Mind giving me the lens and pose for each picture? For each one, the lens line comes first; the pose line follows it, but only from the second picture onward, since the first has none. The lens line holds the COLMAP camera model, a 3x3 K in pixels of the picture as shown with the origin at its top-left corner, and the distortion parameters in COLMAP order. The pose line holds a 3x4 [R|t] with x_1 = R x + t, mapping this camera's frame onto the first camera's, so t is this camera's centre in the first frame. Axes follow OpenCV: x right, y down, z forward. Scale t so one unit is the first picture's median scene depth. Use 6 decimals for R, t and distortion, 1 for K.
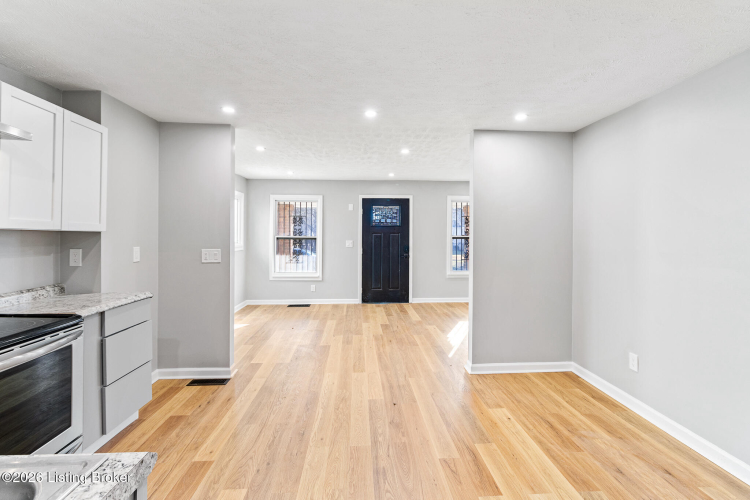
lens RADIAL K [[348.5, 0, 382.9], [0, 348.5, 235.5], [0, 0, 1]] dist [0.001851, 0.000323]
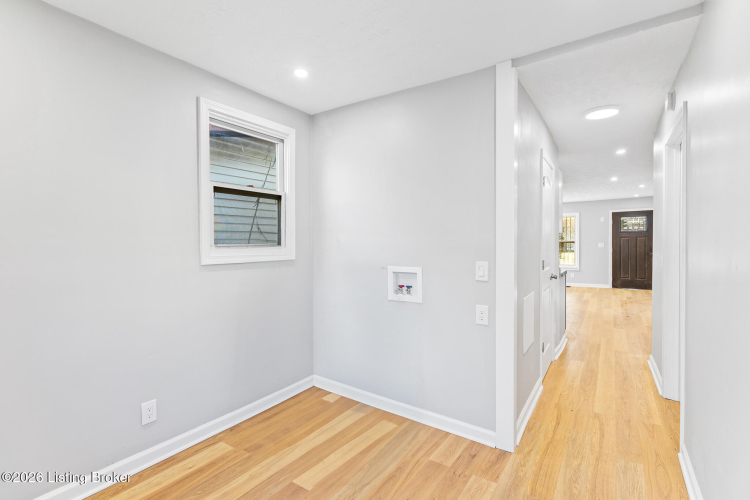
lens RADIAL K [[348.5, 0, 381.7], [0, 348.5, 245.8], [0, 0, 1]] dist [0.001851, 0.000323]
pose [[0.793471, -0.004133, -0.608594, 0.129734], [0.005866, 0.999982, 0.000857, 0.044727], [0.608580, -0.004250, 0.793481, -1.480541]]
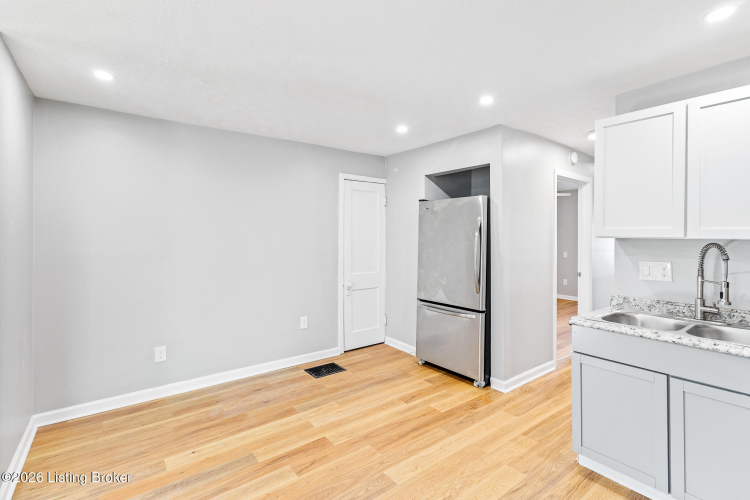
lens RADIAL K [[348.5, 0, 382.0], [0, 348.5, 237.1], [0, 0, 1]] dist [0.001851, 0.000323]
pose [[-0.553236, -0.007884, 0.832987, -0.536004], [-0.002791, 0.999967, 0.007611, -0.014456], [-0.833020, 0.001886, -0.553240, 0.950973]]
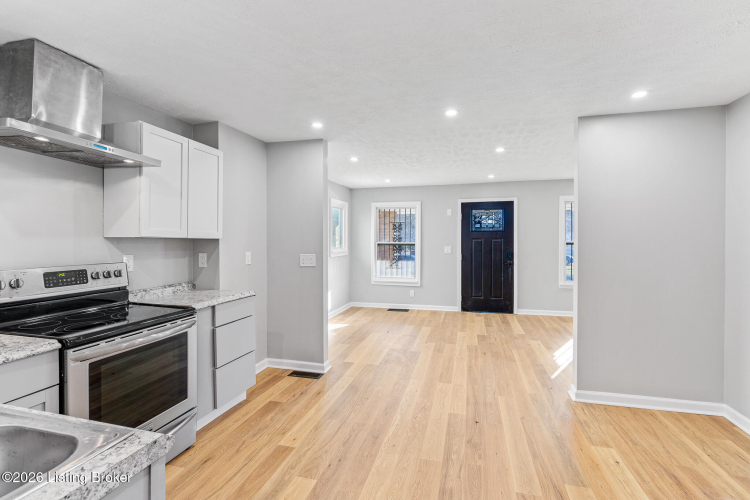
lens RADIAL K [[348.5, 0, 381.6], [0, 348.5, 242.3], [0, 0, 1]] dist [0.001851, 0.000323]
pose [[0.948061, -0.003368, -0.318070, 0.085569], [0.004144, 0.999990, 0.001765, 0.000872], [0.318061, -0.002992, 0.948066, 0.036844]]
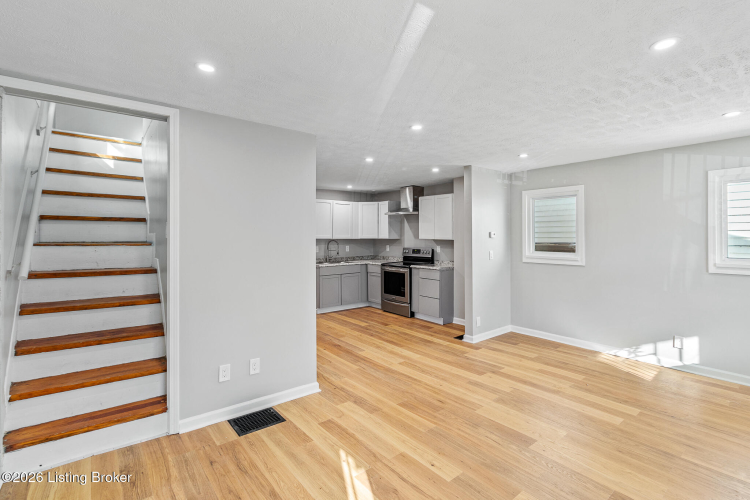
lens RADIAL K [[348.5, 0, 380.0], [0, 348.5, 236.3], [0, 0, 1]] dist [0.001851, 0.000323]
pose [[-0.820049, -0.006048, -0.572261, 0.754735], [-0.007202, 0.999974, -0.000247, -0.026632], [0.572248, 0.003919, -0.820071, 2.207237]]
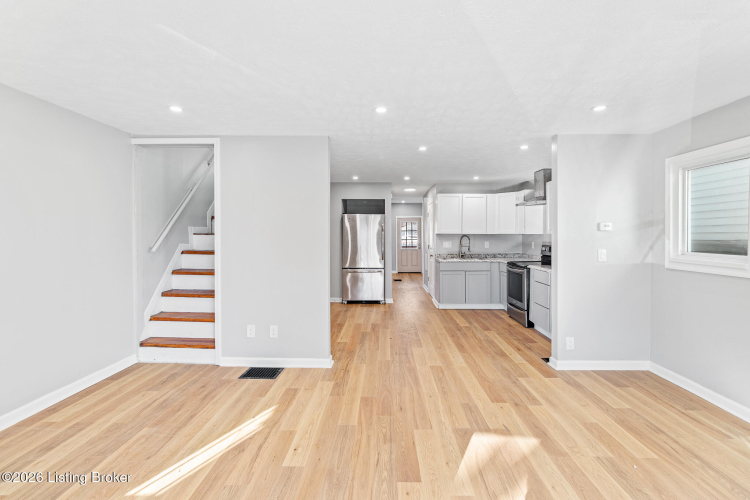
lens RADIAL K [[348.5, 0, 383.7], [0, 348.5, 241.2], [0, 0, 1]] dist [0.001851, 0.000323]
pose [[-0.996762, -0.010690, 0.079693, 0.008787], [-0.008797, 0.999672, 0.024066, -0.011236], [-0.079924, 0.023287, -0.996529, 2.385527]]
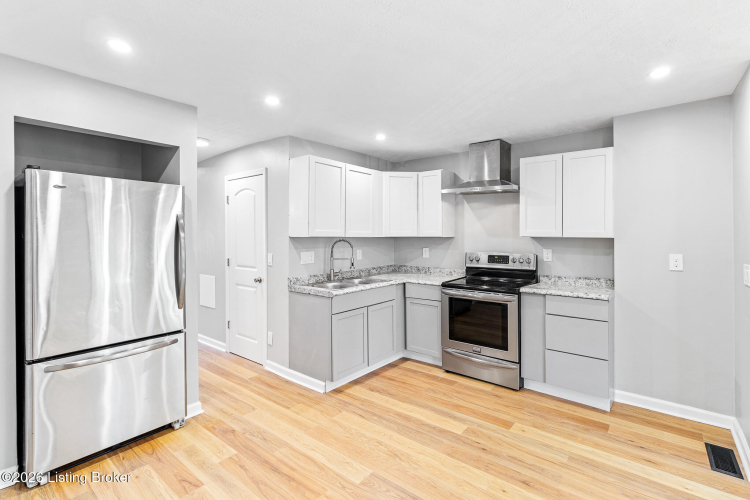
lens RADIAL K [[348.5, 0, 381.2], [0, 348.5, 238.4], [0, 0, 1]] dist [0.001851, 0.000323]
pose [[-0.683875, 0.001355, -0.729598, 0.481608], [-0.003946, 0.999977, 0.005557, -0.011077], [0.729589, 0.006679, -0.683853, 1.046133]]
